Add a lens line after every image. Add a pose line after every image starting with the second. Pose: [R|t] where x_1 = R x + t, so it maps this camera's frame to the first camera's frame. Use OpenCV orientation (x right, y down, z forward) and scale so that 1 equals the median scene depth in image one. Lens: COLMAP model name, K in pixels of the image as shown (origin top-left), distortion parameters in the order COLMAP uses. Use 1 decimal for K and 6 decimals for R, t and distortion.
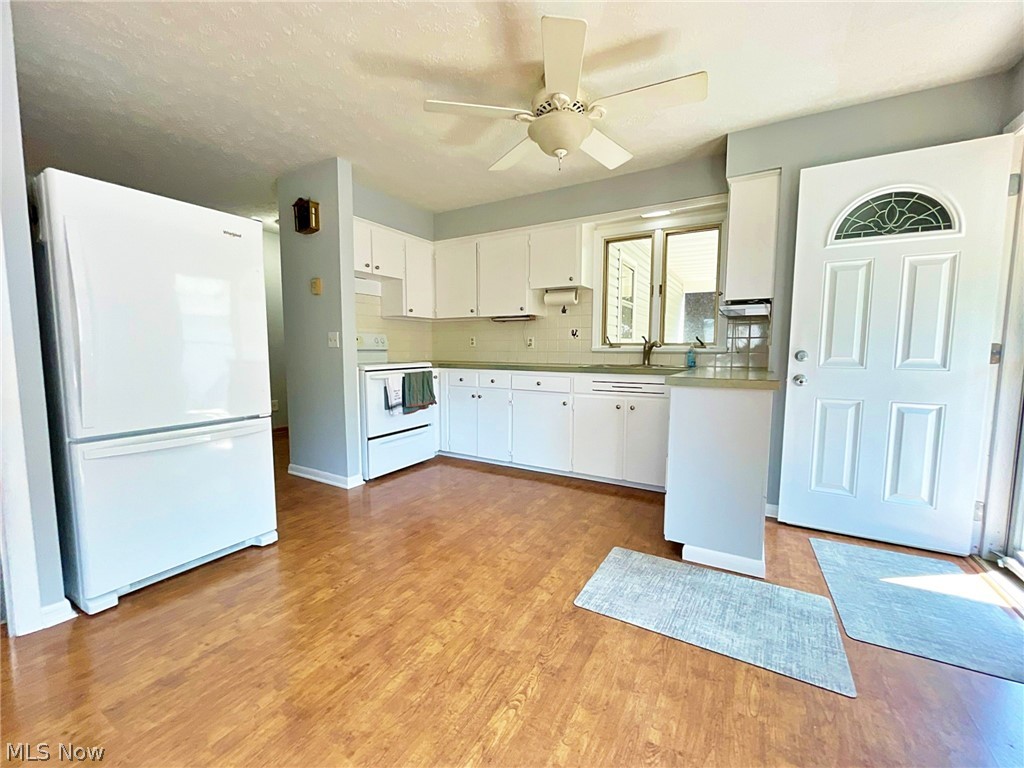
lens RADIAL K [[415.9, 0, 512.0], [0, 415.9, 384.0], [0, 0, 1]] dist [-0.000159, 0.000008]
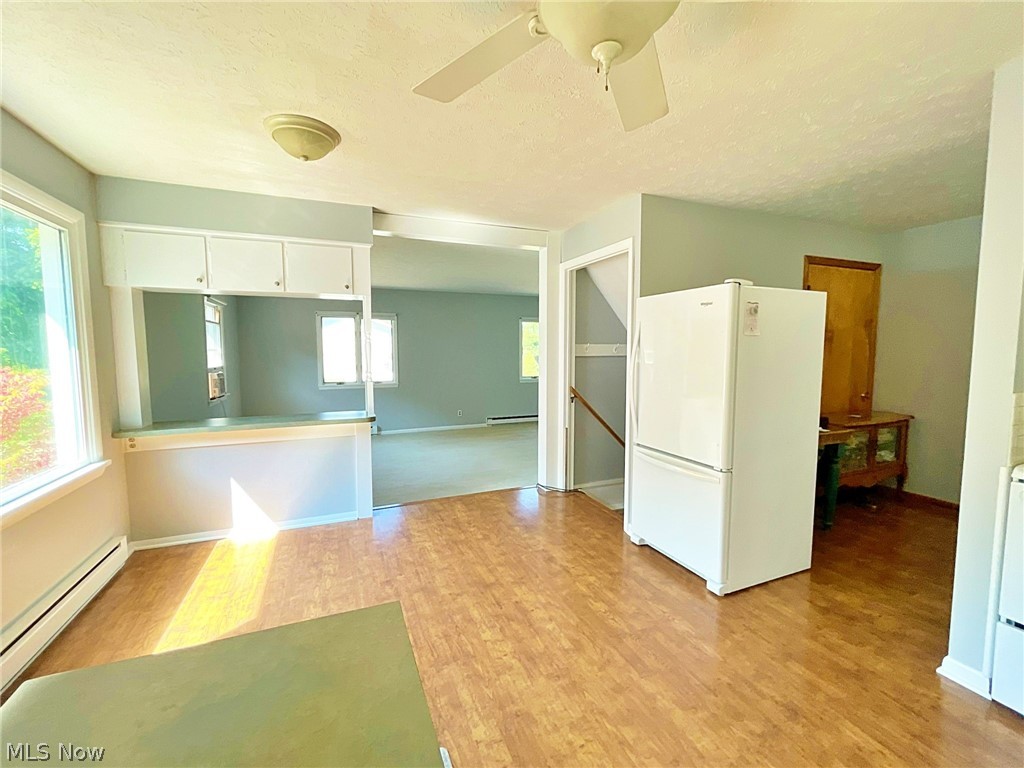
lens RADIAL K [[432.4, 0, 512.0], [0, 432.4, 384.0], [0, 0, 1]] dist [-0.000873, -0.000133]
pose [[-0.597592, 0.059552, -0.799586, 0.548338], [-0.071075, 0.989378, 0.126808, -0.229577], [0.798644, 0.132610, -0.587012, 1.174321]]
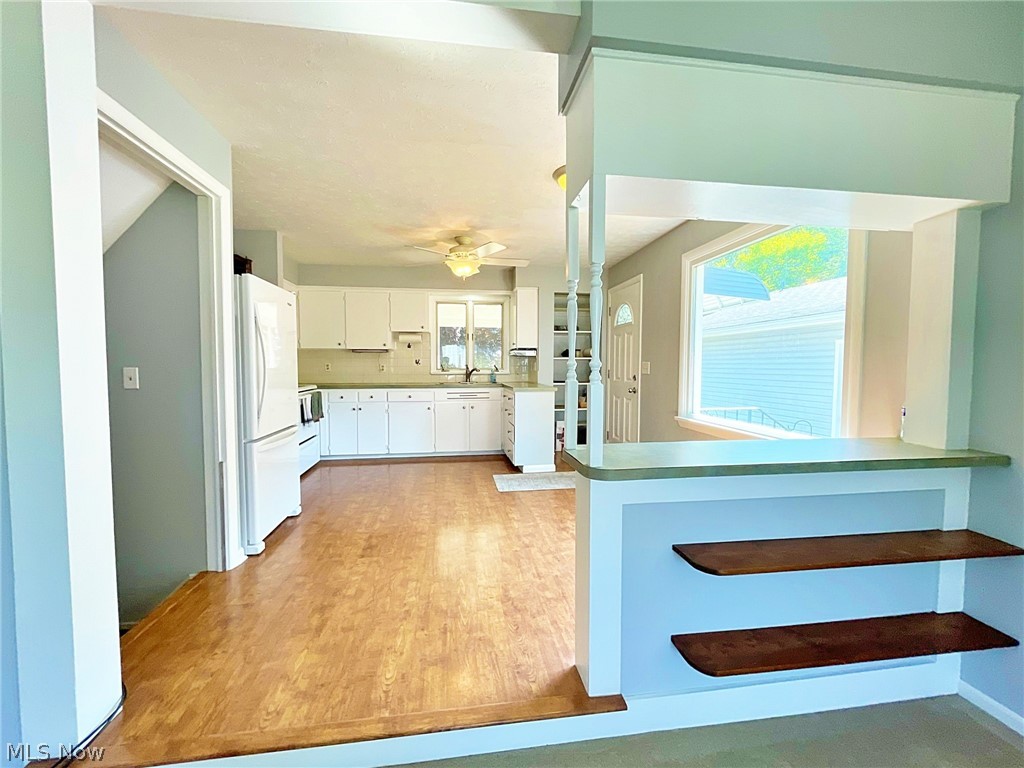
lens RADIAL K [[415.9, 0, 512.0], [0, 415.9, 384.0], [0, 0, 1]] dist [-0.000159, 0.000008]
pose [[0.778402, -0.032644, 0.626917, -0.903946], [0.056515, 0.998236, -0.018192, 0.002555], [-0.625217, 0.049590, 0.778874, -0.612161]]
